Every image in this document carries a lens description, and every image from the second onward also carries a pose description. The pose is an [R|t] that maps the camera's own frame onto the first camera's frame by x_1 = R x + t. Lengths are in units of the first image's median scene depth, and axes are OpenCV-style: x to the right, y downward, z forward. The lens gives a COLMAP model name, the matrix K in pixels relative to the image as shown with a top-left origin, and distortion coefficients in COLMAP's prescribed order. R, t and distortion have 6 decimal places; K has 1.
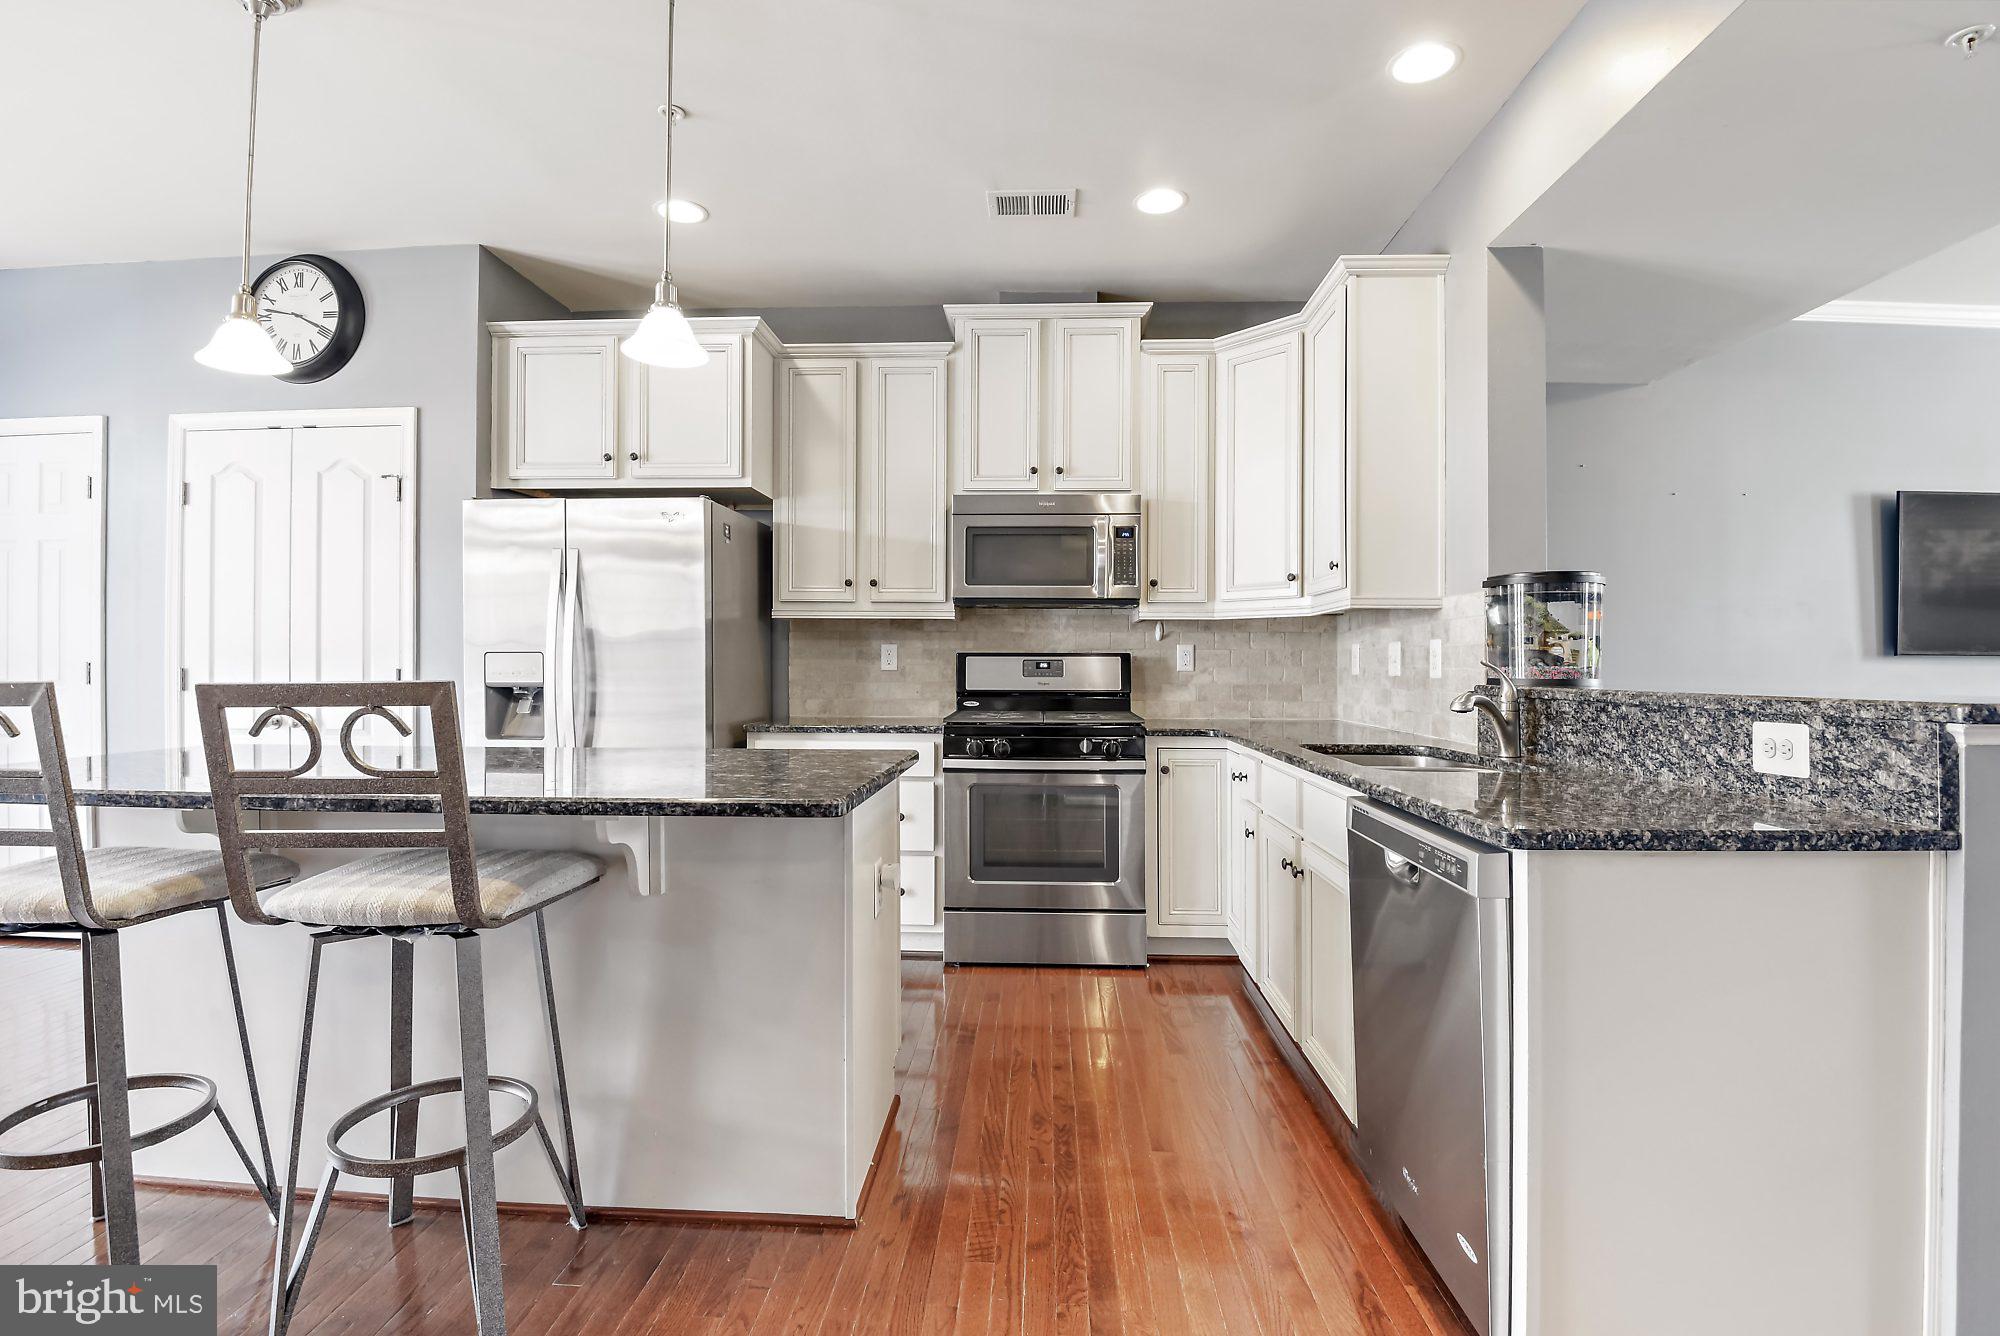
lens RADIAL K [[907.1, 0, 1005.2], [0, 907.1, 659.3], [0, 0, 1]] dist [-0.022836, -0.007680]
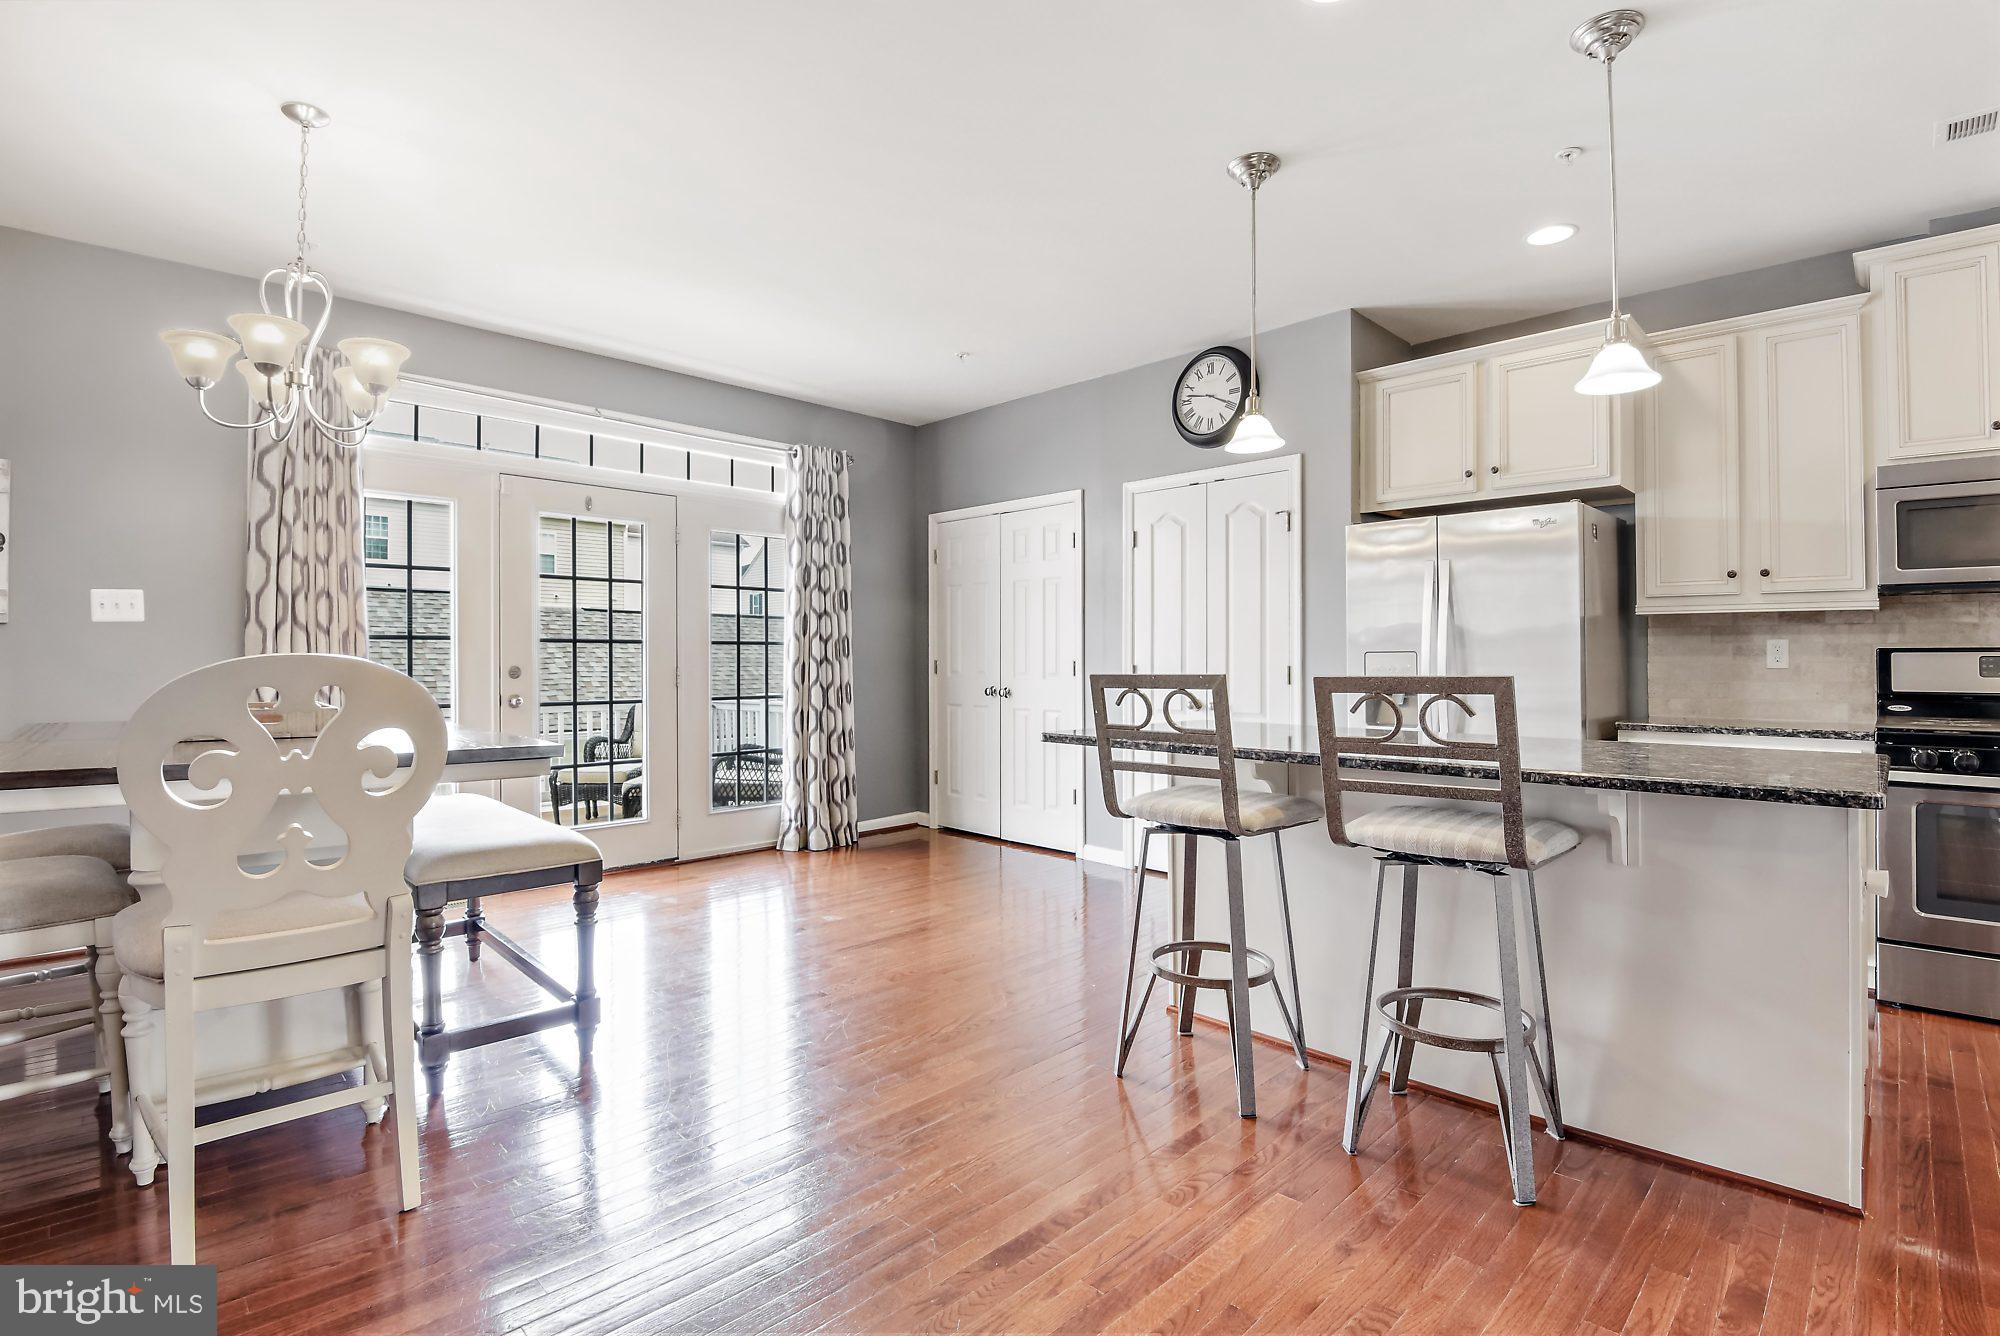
lens RADIAL K [[907.1, 0, 1005.2], [0, 907.1, 659.3], [0, 0, 1]] dist [-0.022836, -0.007680]
pose [[0.740971, -0.000252, -0.671537, -0.121851], [0.003609, 0.999987, 0.003607, -0.003106], [0.671527, -0.005096, 0.740962, -0.196888]]
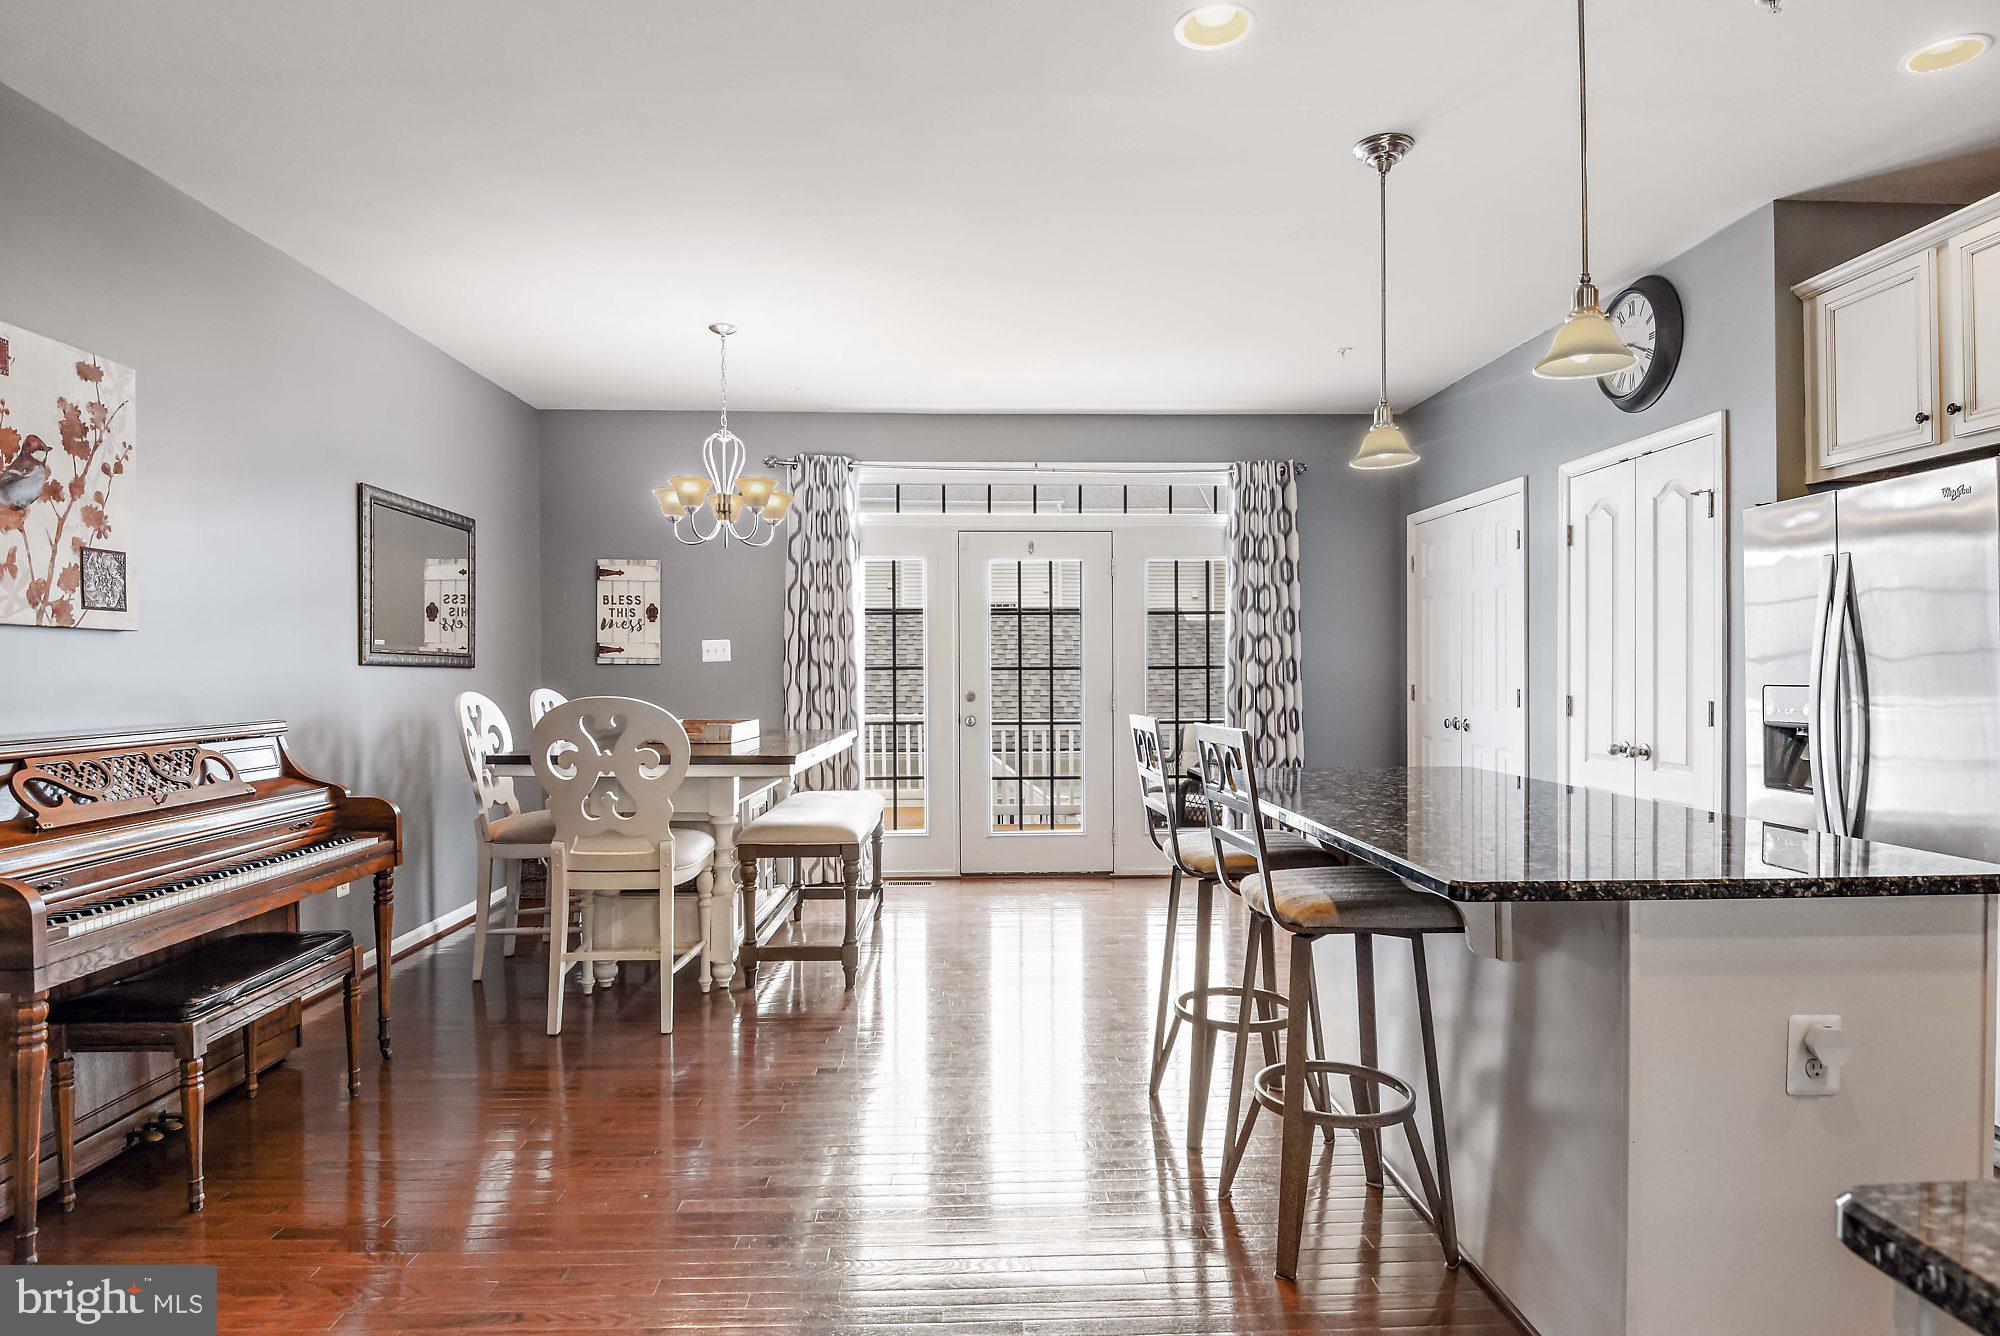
lens RADIAL K [[1096.6, 0, 1000.0], [0, 1096.6, 668.0], [0, 0, 1]] dist [-0.001158, -0.019172]
pose [[0.084869, -0.001696, -0.996391, 0.363800], [0.008665, 0.999962, -0.000964, -0.027887], [0.996354, -0.008552, 0.084880, 0.179348]]
